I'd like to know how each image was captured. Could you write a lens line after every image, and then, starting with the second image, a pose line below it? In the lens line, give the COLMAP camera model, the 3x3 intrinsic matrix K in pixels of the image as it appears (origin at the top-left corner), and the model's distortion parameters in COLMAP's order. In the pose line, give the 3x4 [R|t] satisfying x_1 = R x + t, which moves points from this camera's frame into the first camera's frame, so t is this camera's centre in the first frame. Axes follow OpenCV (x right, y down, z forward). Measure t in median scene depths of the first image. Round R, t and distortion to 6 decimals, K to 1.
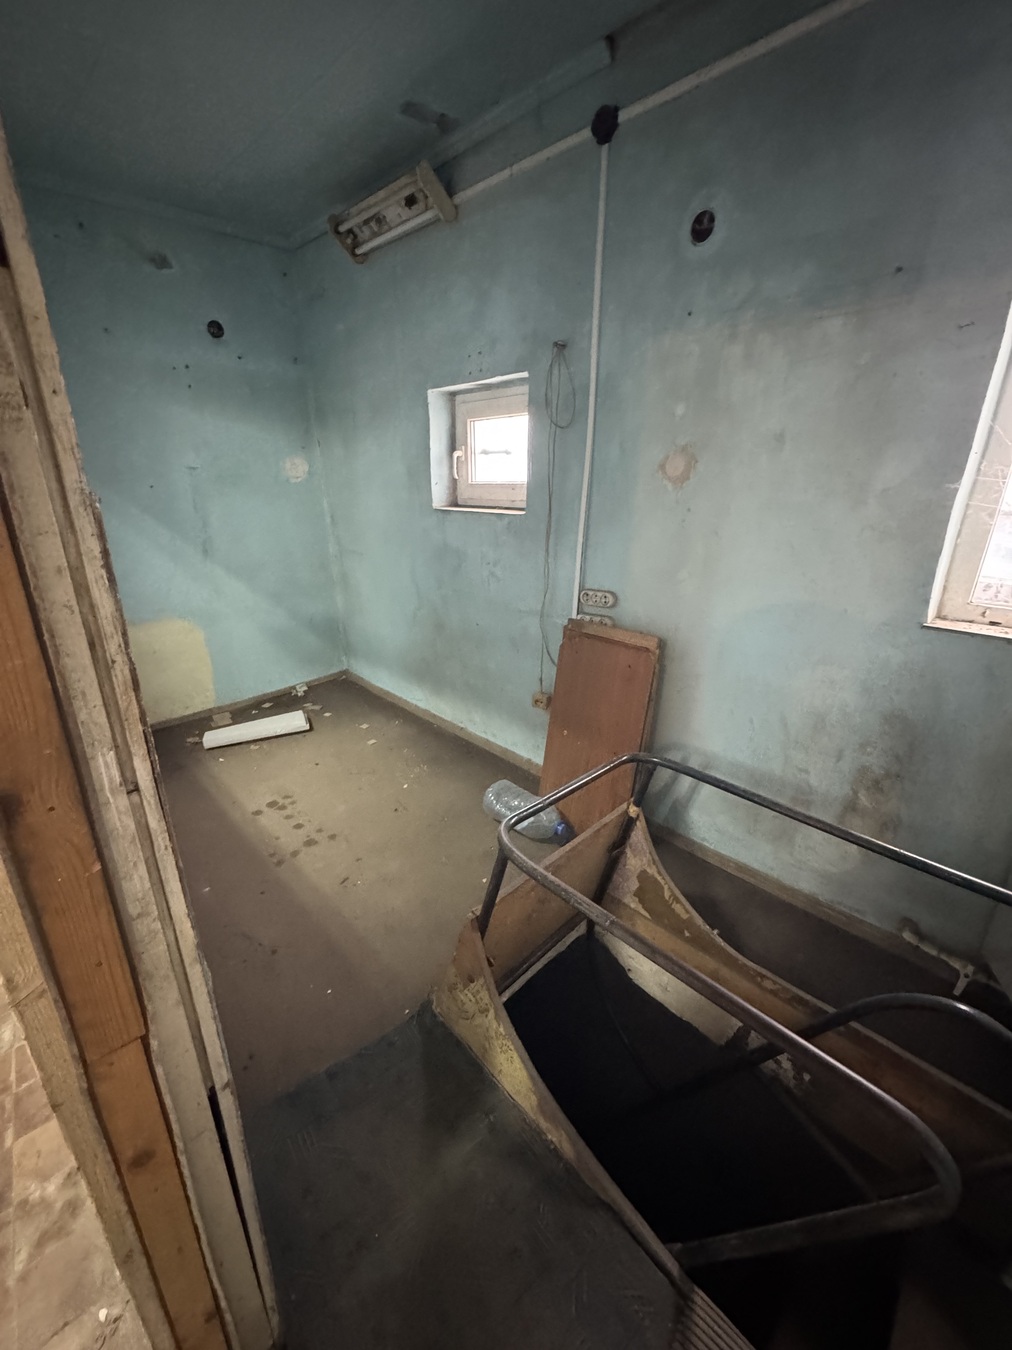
lens RADIAL K [[538.5, 0, 507.6], [0, 538.5, 672.2], [0, 0, 1]] dist [-0.001192, 0.000164]
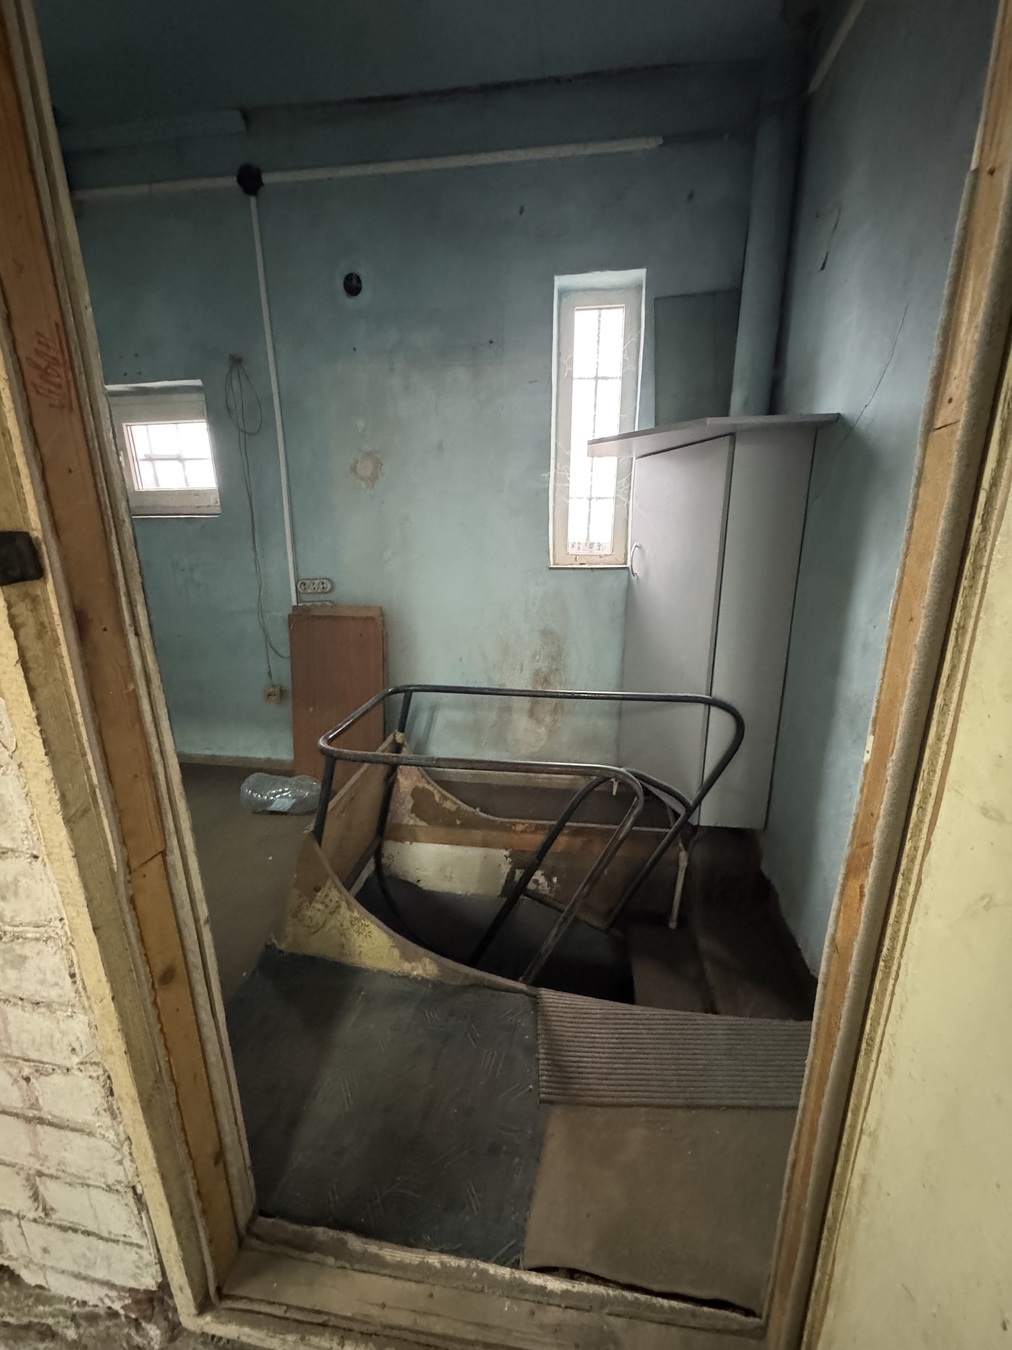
lens RADIAL K [[538.5, 0, 504.9], [0, 538.5, 671.6], [0, 0, 1]] dist [-0.001192, 0.000164]
pose [[0.804795, -0.175008, 0.567166, -0.226726], [0.212214, 0.977223, 0.000409, 0.150632], [-0.554319, 0.120031, 0.823603, -0.149403]]
